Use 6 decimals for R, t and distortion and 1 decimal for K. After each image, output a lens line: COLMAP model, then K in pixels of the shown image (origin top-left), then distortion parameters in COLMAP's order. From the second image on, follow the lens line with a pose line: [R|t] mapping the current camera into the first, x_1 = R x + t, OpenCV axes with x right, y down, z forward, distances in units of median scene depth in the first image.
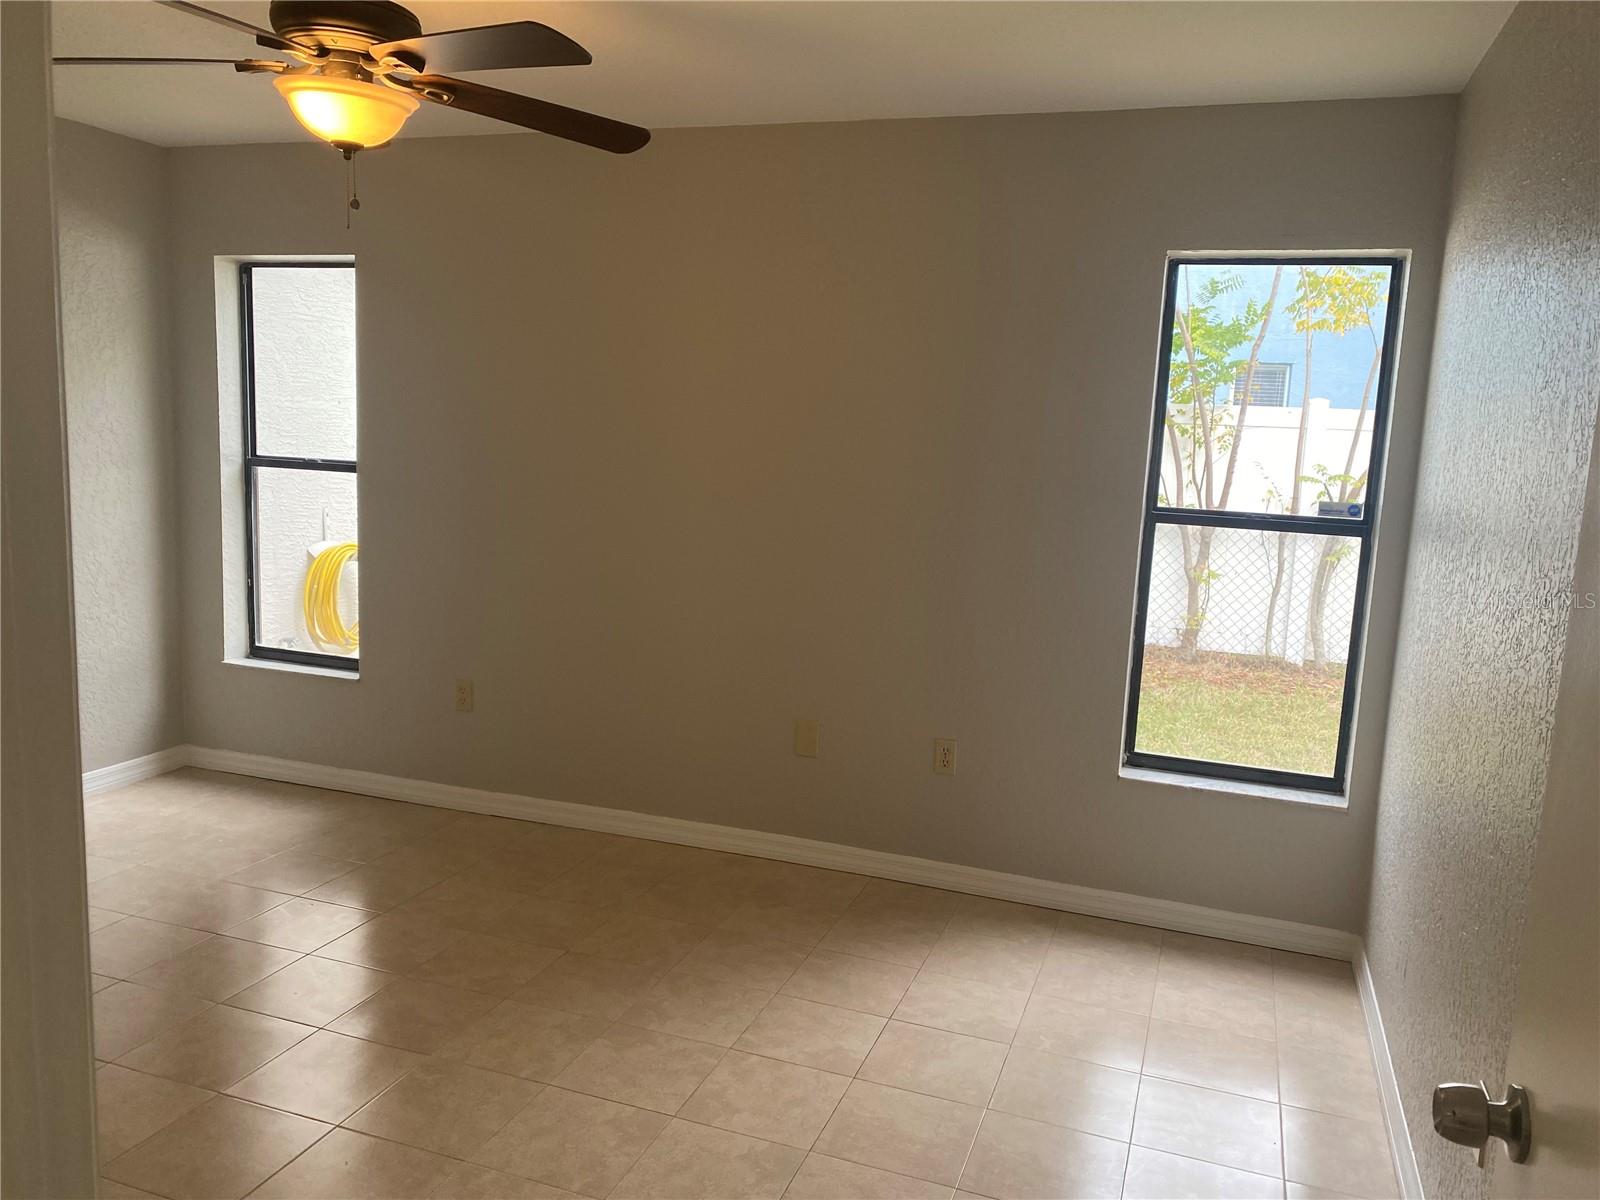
lens RADIAL K [[1213.7, 0, 800.0], [0, 1213.7, 600.0], [0, 0, 1]] dist [-0.002314, -0.000318]
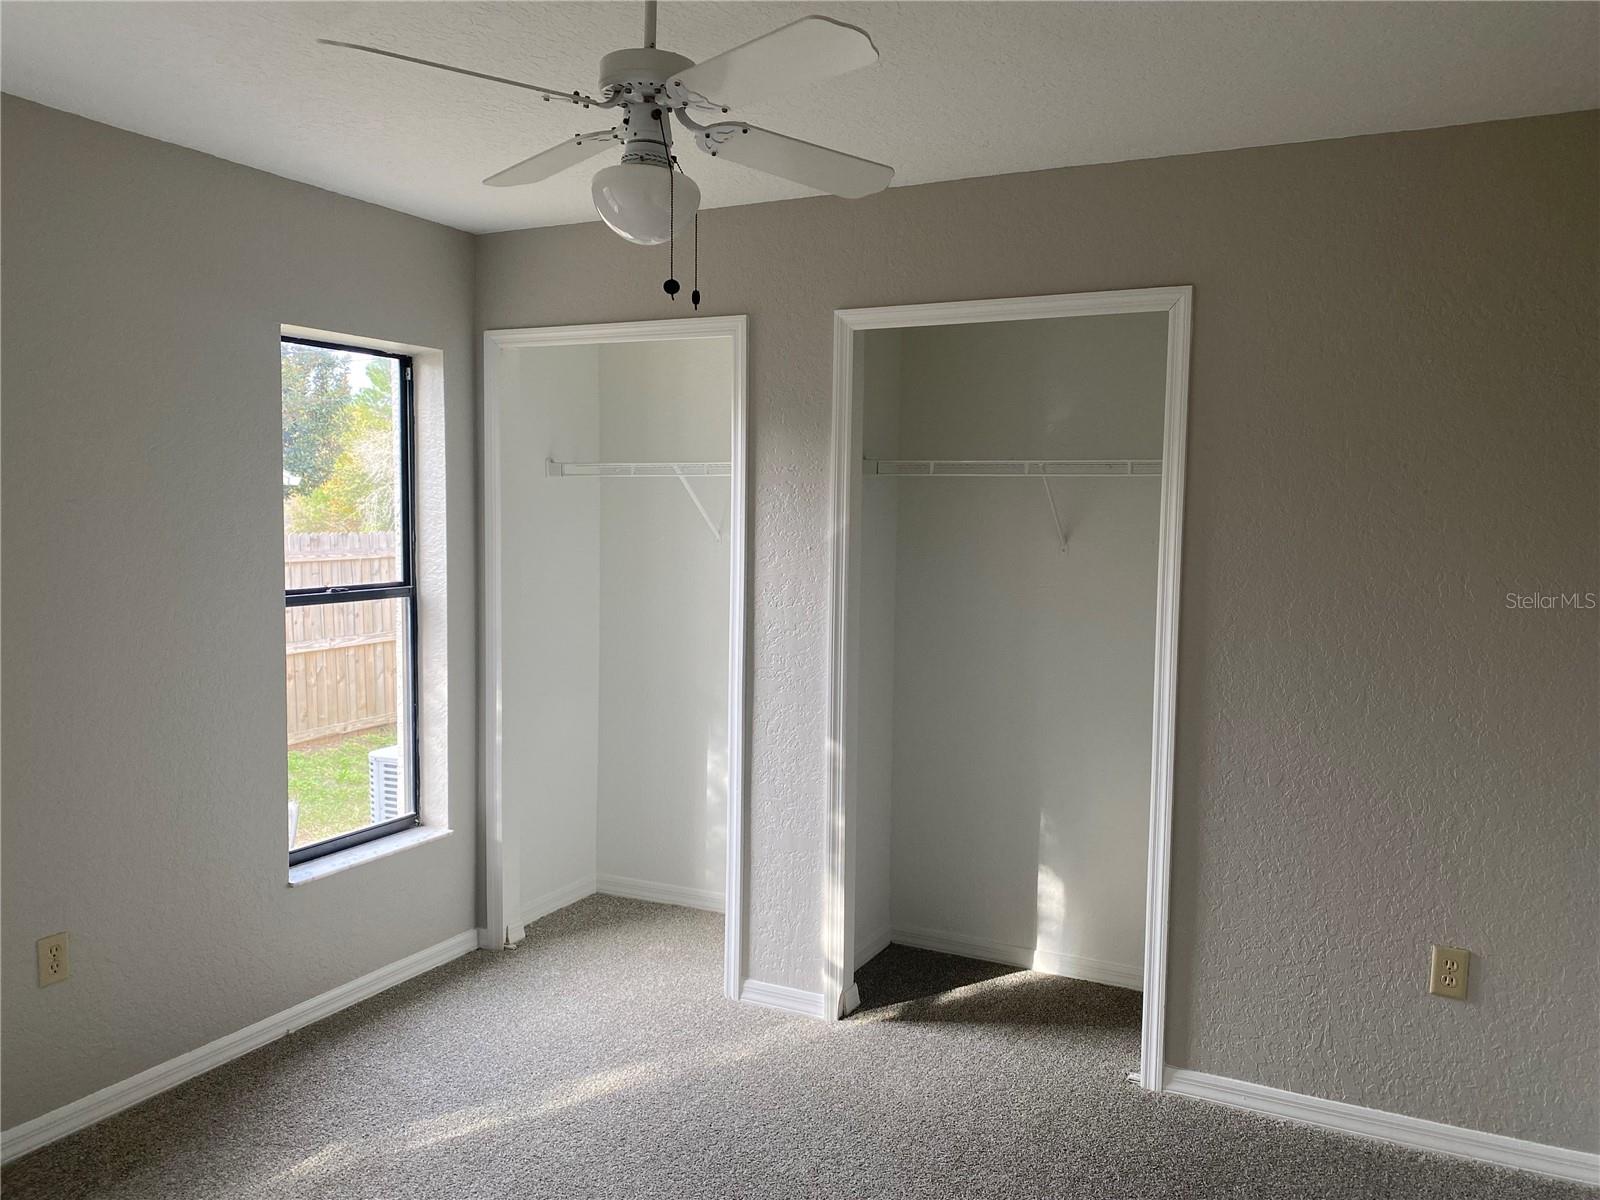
lens RADIAL K [[1213.7, 0, 800.0], [0, 1213.7, 600.0], [0, 0, 1]] dist [-0.002314, -0.000318]
pose [[0.113408, -0.119761, 0.986304, -0.581952], [0.143932, 0.984217, 0.102958, -0.106415], [-0.983068, 0.130284, 0.128856, 0.467314]]
